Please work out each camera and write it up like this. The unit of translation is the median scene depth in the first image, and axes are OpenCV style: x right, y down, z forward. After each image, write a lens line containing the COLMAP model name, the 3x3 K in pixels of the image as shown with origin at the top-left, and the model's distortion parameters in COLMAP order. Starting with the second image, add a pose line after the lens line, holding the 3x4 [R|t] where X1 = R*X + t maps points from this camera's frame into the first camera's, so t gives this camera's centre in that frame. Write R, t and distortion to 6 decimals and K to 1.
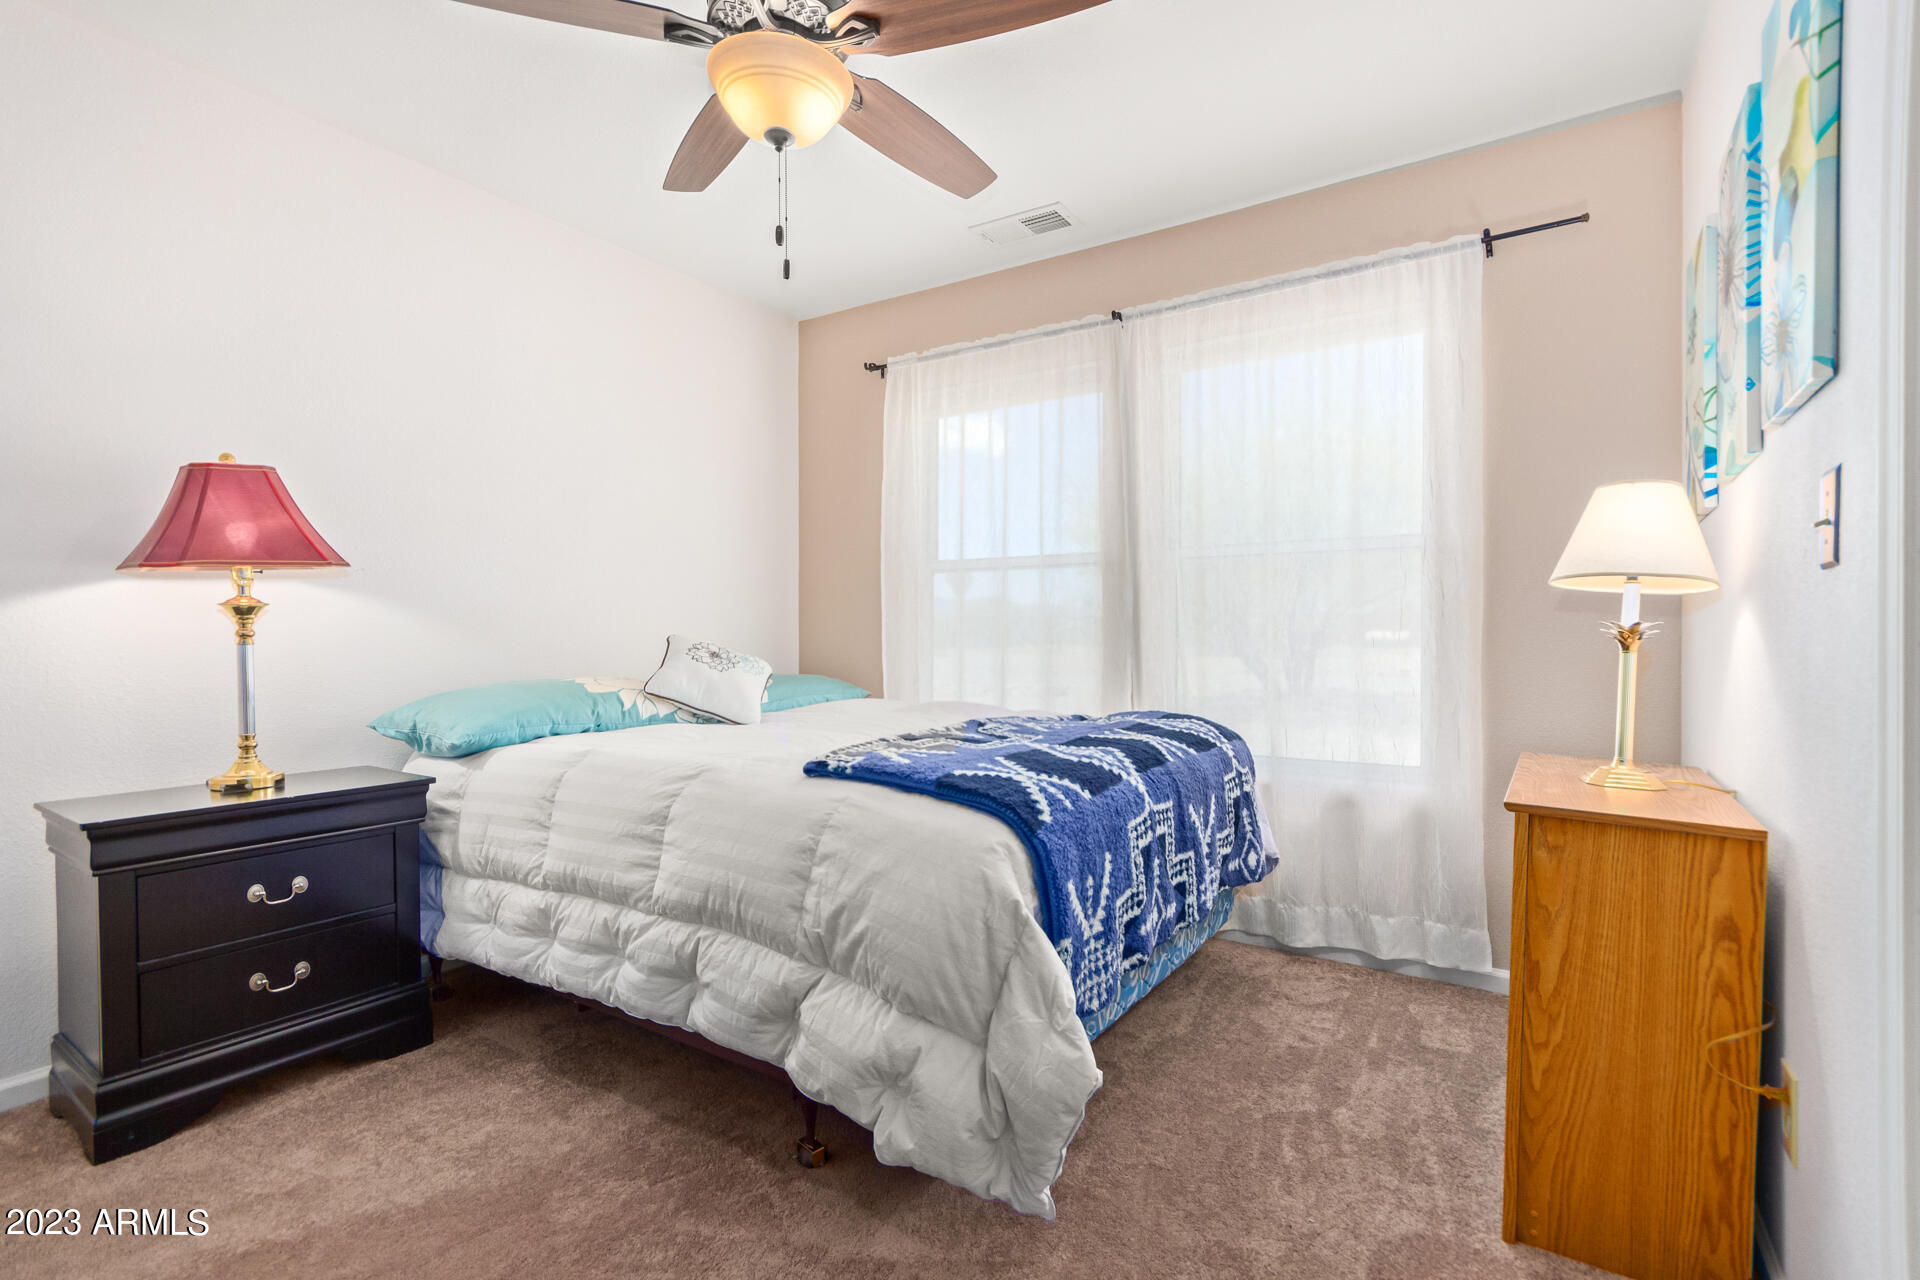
lens RADIAL K [[881.2, 0, 972.7], [0, 881.2, 634.1], [0, 0, 1]] dist [0.006953, 0.000207]
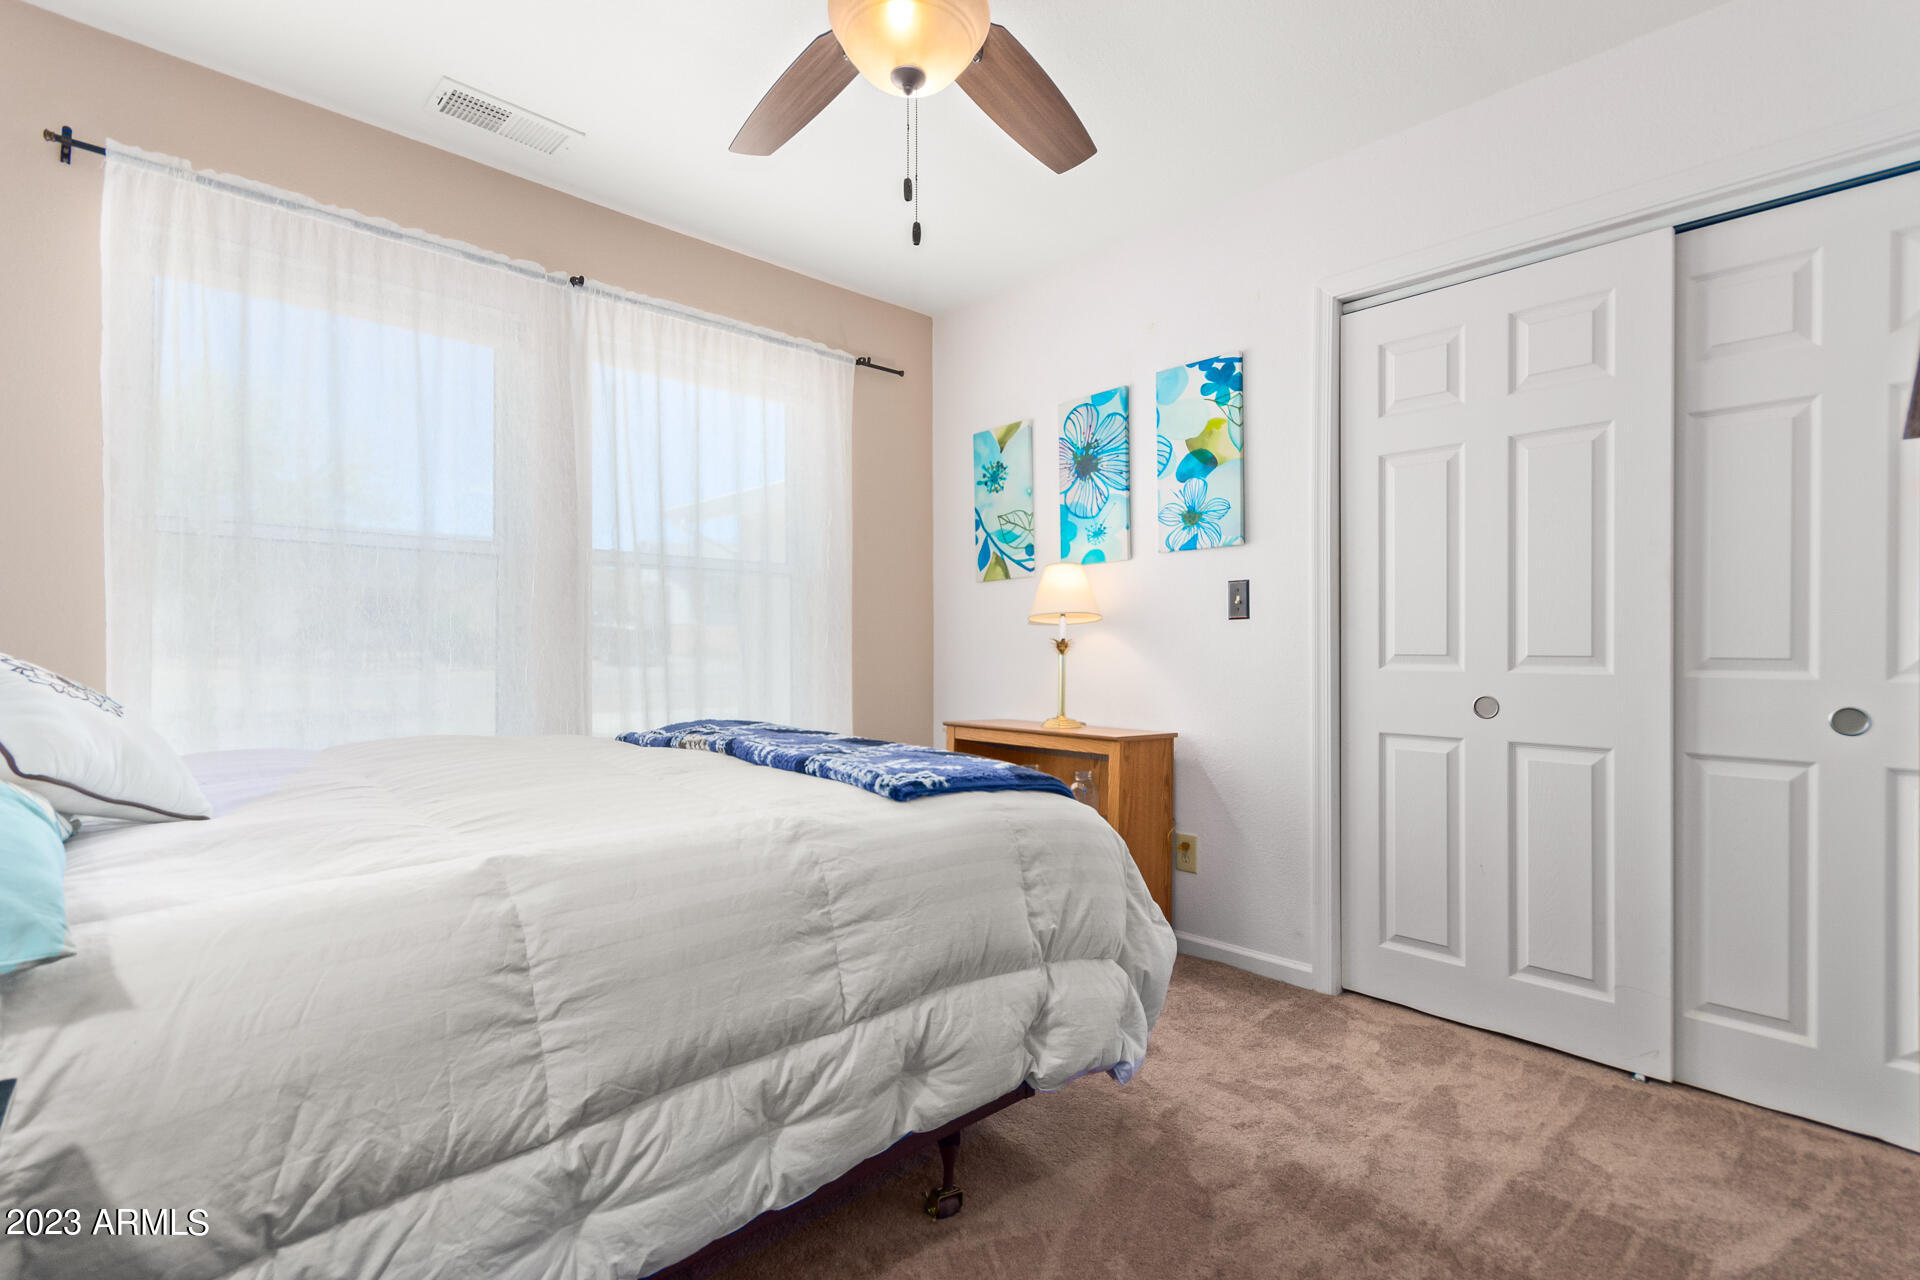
lens RADIAL K [[881.2, 0, 973.4], [0, 881.2, 653.4], [0, 0, 1]] dist [0.006953, 0.000207]
pose [[0.237316, -0.002029, 0.971430, -0.913459], [0.002295, 0.999996, 0.001528, 0.009659], [-0.971430, 0.001867, 0.237319, 0.637785]]
